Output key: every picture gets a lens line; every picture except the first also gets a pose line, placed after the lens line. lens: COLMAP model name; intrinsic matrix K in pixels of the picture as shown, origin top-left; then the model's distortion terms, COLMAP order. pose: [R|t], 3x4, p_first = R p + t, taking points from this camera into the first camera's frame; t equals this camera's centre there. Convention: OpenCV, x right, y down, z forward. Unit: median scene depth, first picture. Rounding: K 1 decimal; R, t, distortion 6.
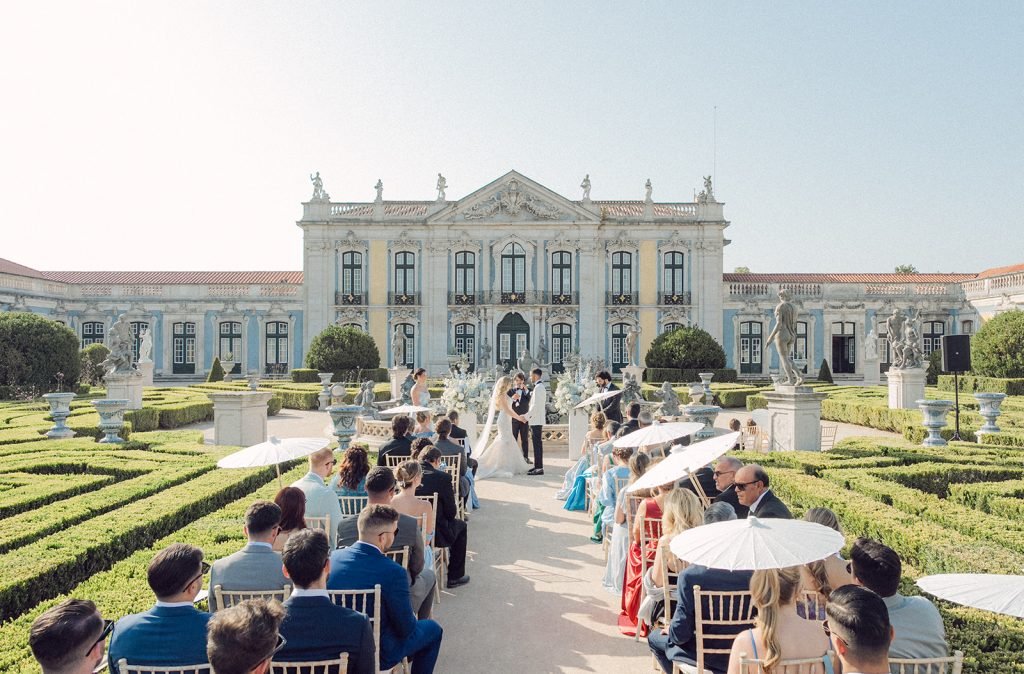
lens RADIAL K [[1745.3, 0, 512.0], [0, 1745.3, 337.0], [0, 0, 1]] dist [-0.010136, -0.026477]
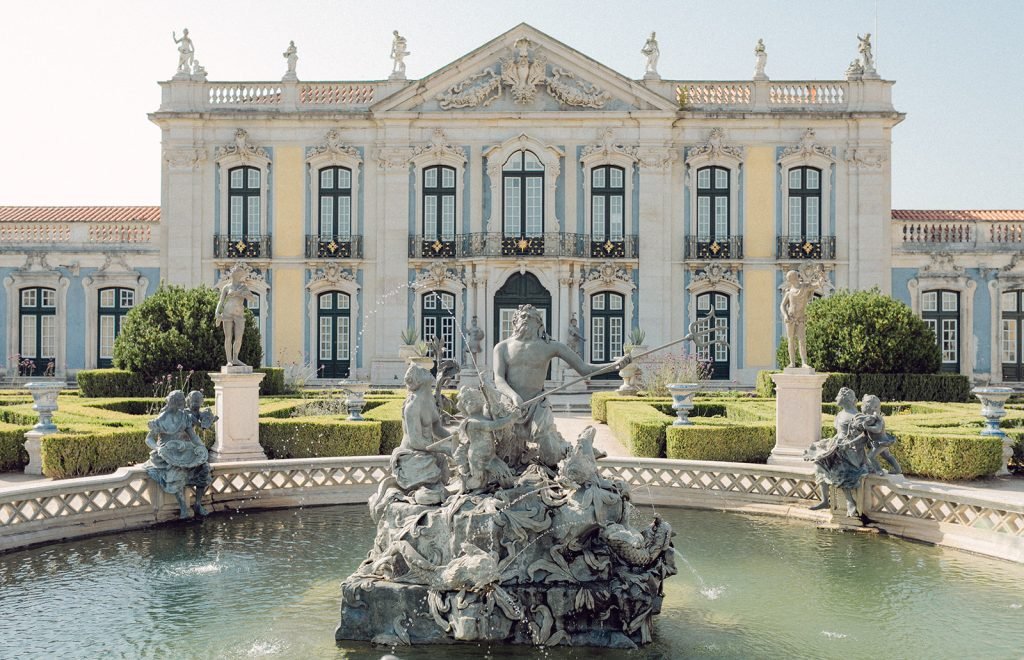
lens RADIAL K [[1027.2, 0, 512.0], [0, 1027.2, 330.0], [0, 0, 1]] dist [-0.014177, -0.013293]
pose [[0.999354, 0.004029, -0.035707, 0.009266], [-0.004712, 0.999807, -0.019068, 0.011433], [0.035623, 0.019224, 0.999180, 0.664445]]
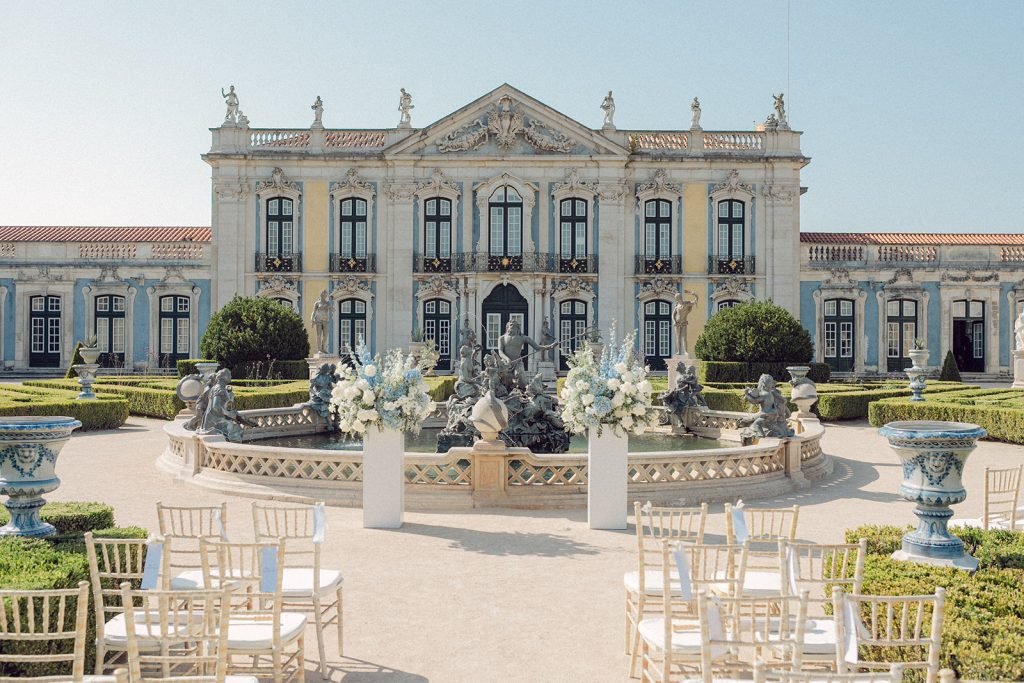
lens RADIAL K [[1408.6, 0, 512.0], [0, 1408.6, 341.5], [0, 0, 1]] dist [-0.037796, 0.003000]
pose [[0.999891, 0.005519, -0.013724, 0.011519], [-0.005666, 0.999926, -0.010727, 0.015665], [0.013664, 0.010804, 0.999848, 0.426764]]
